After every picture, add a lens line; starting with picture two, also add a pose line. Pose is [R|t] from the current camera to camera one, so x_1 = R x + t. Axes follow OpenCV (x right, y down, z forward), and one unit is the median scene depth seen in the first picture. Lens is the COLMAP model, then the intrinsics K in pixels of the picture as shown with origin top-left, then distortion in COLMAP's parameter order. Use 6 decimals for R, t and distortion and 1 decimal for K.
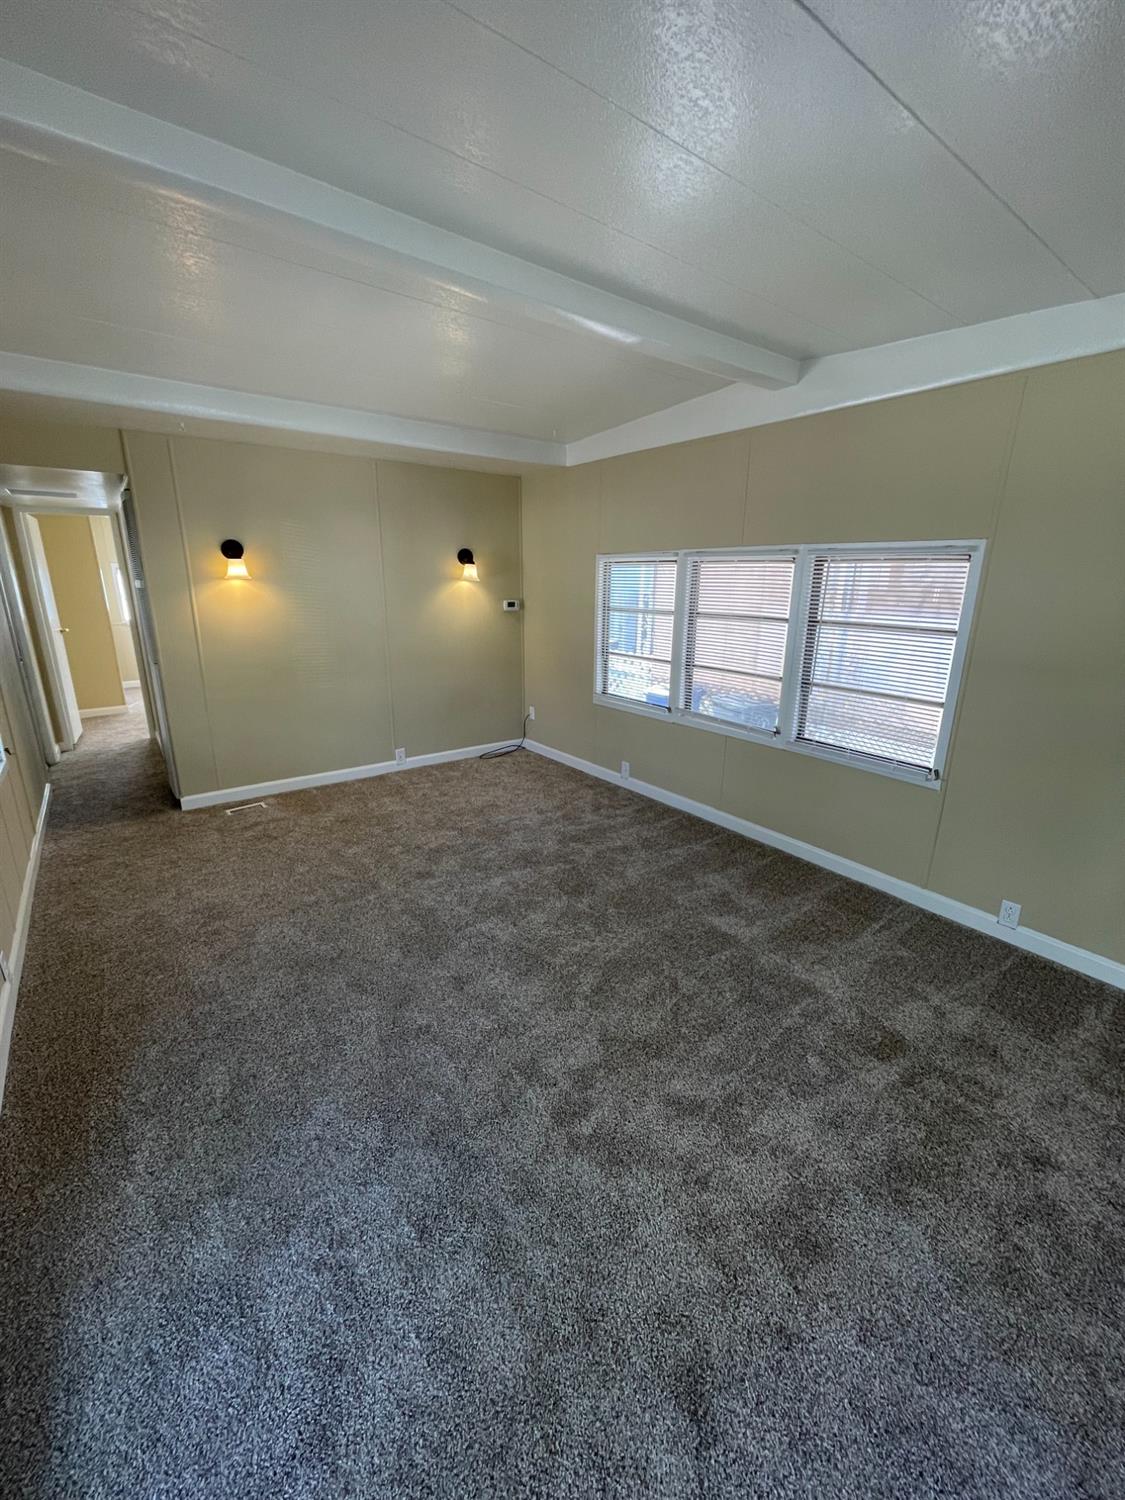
lens RADIAL K [[603.7, 0, 557.9], [0, 603.7, 750.1], [0, 0, 1]] dist [-0.004276, -0.000496]
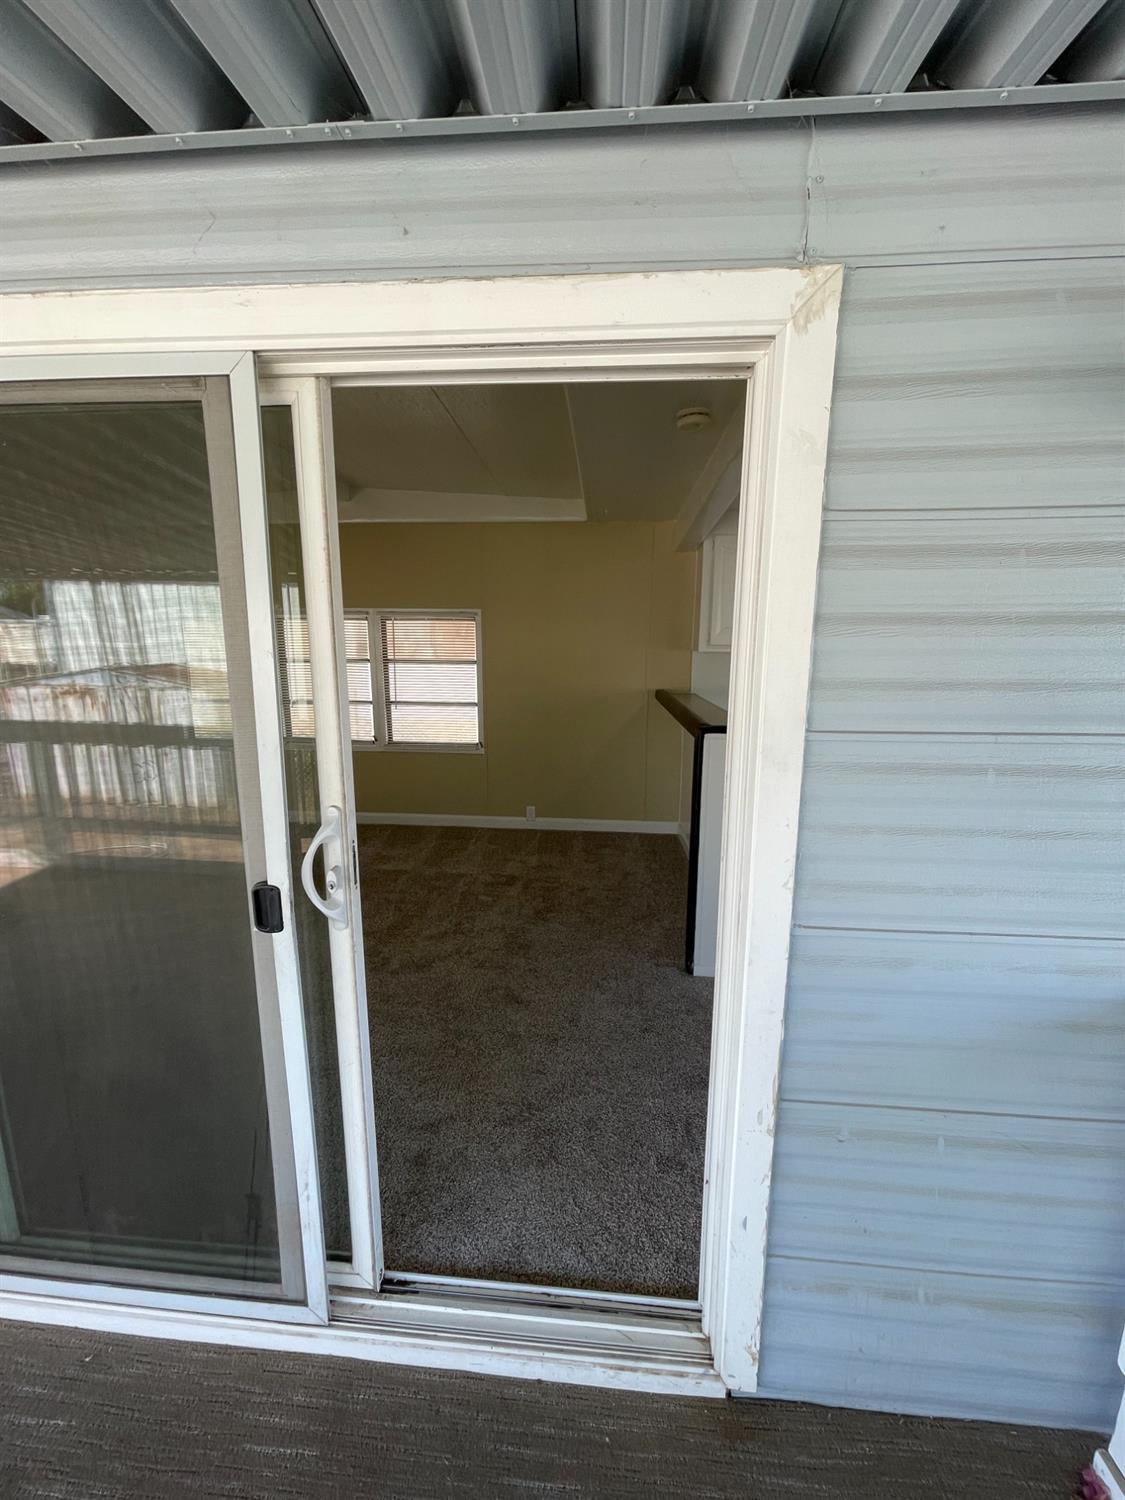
lens RADIAL K [[603.7, 0, 557.9], [0, 603.7, 750.1], [0, 0, 1]] dist [-0.004276, -0.000496]
pose [[0.663352, -0.139213, 0.735244, -0.368506], [0.205764, 0.978601, -0.000354, 0.077943], [-0.719462, 0.151522, 0.677802, -0.229981]]
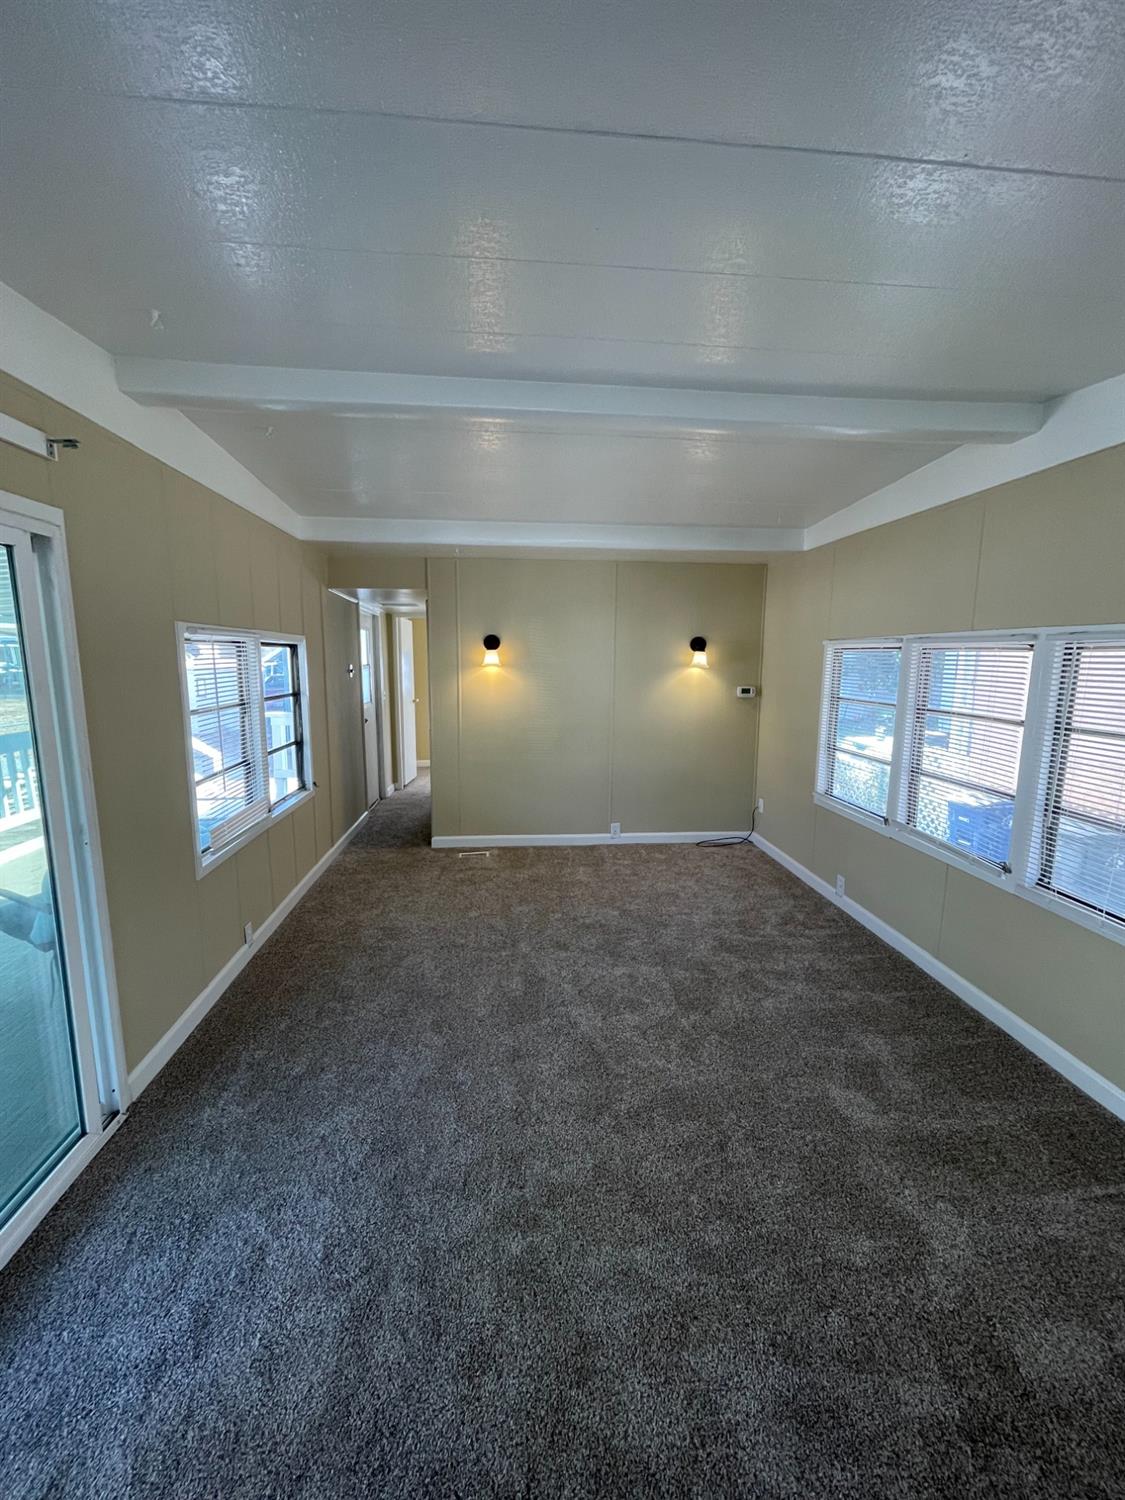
lens RADIAL K [[603.7, 0, 557.9], [0, 603.7, 750.1], [0, 0, 1]] dist [-0.004276, -0.000496]
pose [[0.848860, 0.078230, -0.522797, 0.258046], [-0.144478, 0.985667, -0.087096, -0.029842], [0.508490, 0.149465, 0.847996, 0.060798]]
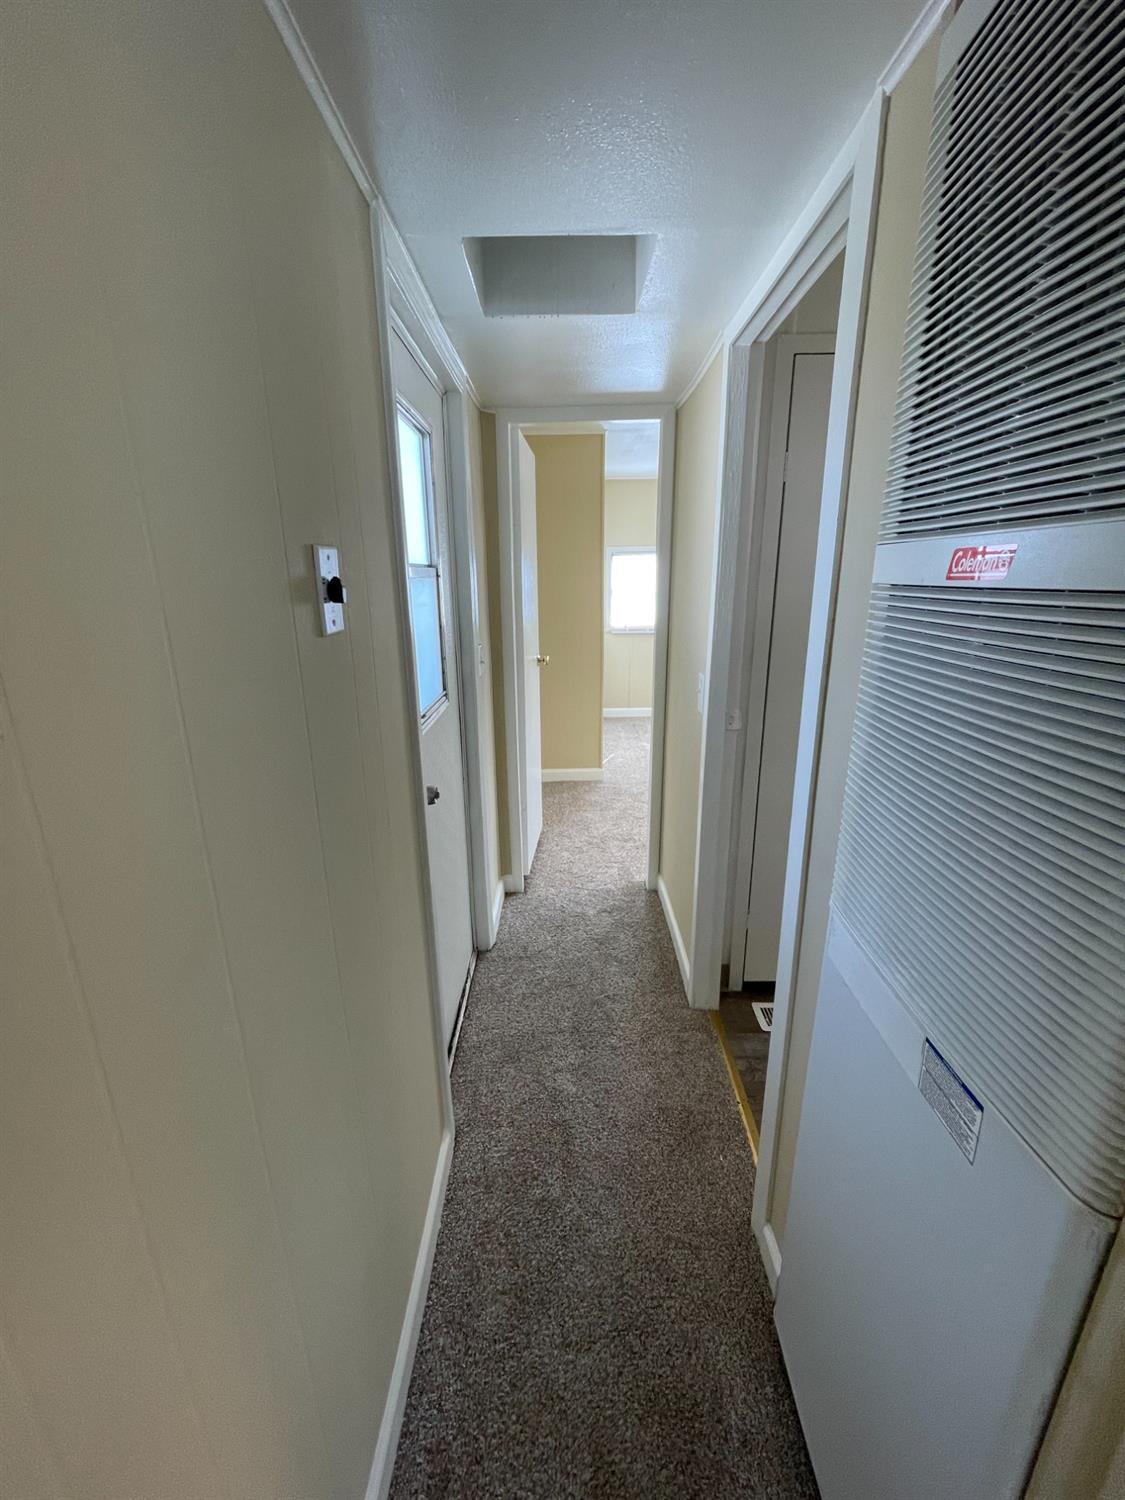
lens RADIAL K [[603.7, 0, 557.9], [0, 603.7, 750.1], [0, 0, 1]] dist [-0.004276, -0.000496]
pose [[0.791561, 0.148125, -0.592866, -0.745414], [-0.146424, 0.987890, 0.051322, -0.239674], [0.593288, 0.046185, 0.803664, 0.898547]]
